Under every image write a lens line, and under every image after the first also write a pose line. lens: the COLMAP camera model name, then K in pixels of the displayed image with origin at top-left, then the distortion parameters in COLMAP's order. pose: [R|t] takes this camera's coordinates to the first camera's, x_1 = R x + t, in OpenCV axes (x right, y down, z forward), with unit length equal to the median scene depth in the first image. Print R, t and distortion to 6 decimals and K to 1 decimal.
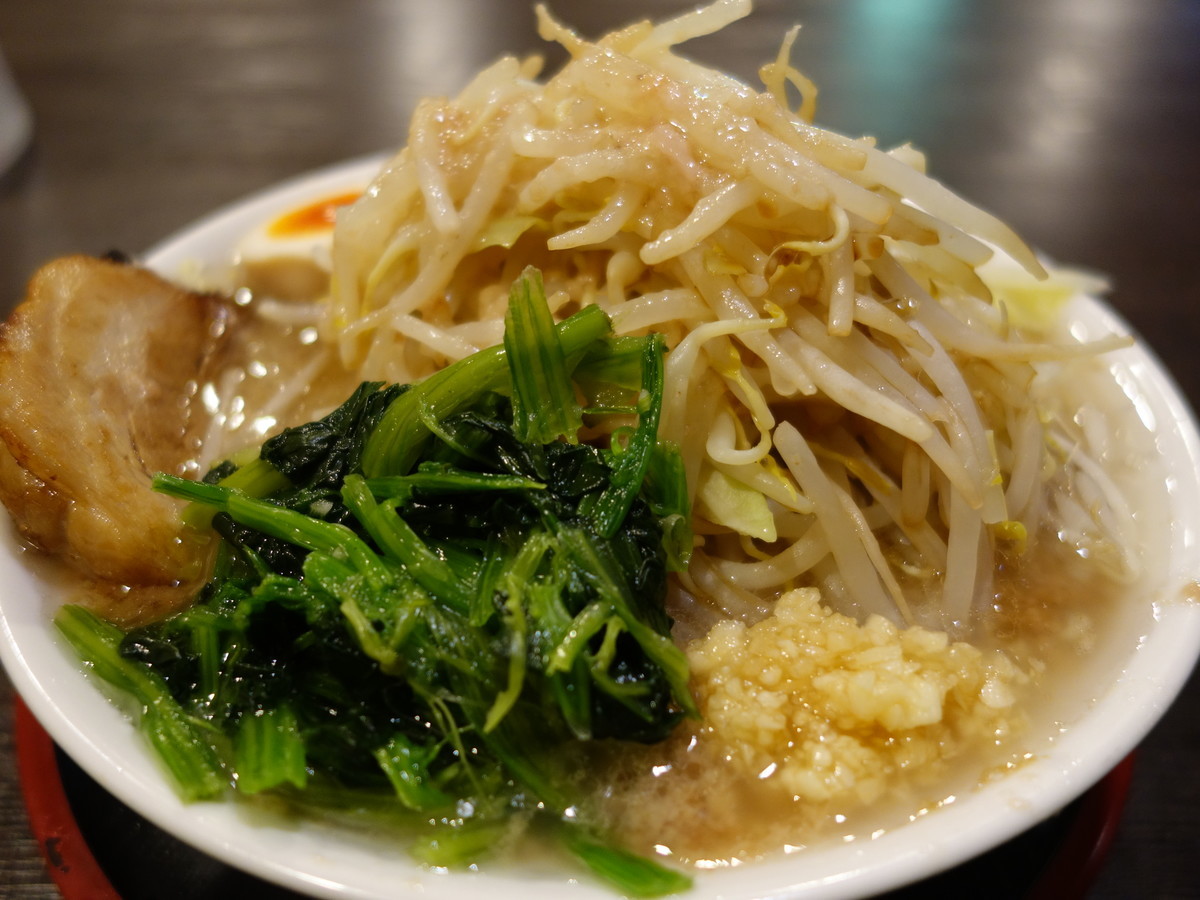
lens RADIAL K [[1024.3, 0, 596.7], [0, 1024.3, 449.9], [0, 0, 1]] dist [0.005993, -0.007385]
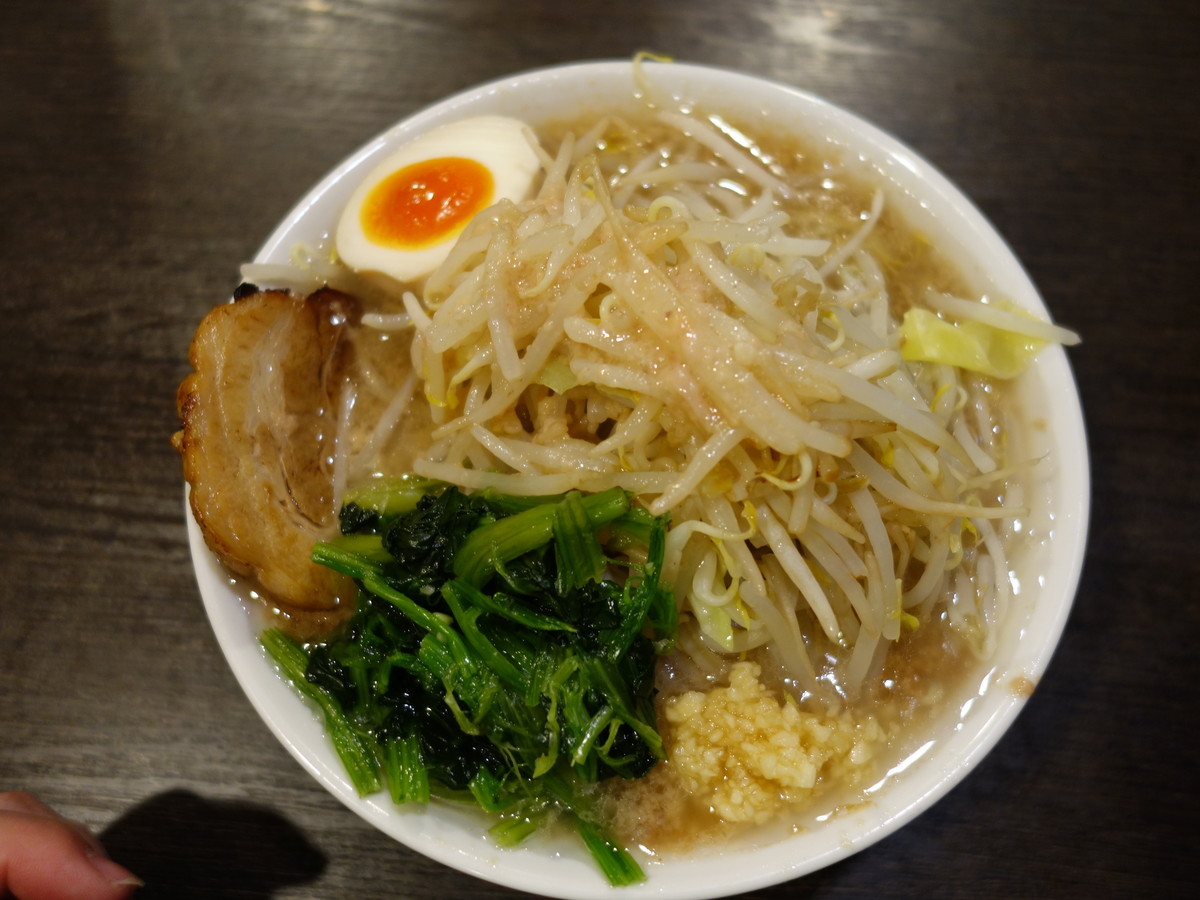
lens RADIAL K [[973.0, 0, 601.5], [0, 973.0, 449.7], [0, 0, 1]] dist [-0.006819, 0.002535]
pose [[0.996119, 0.073113, -0.049003, 0.036947], [-0.040637, 0.875897, 0.480783, -0.891454], [0.078073, -0.476926, 0.875469, -0.113070]]
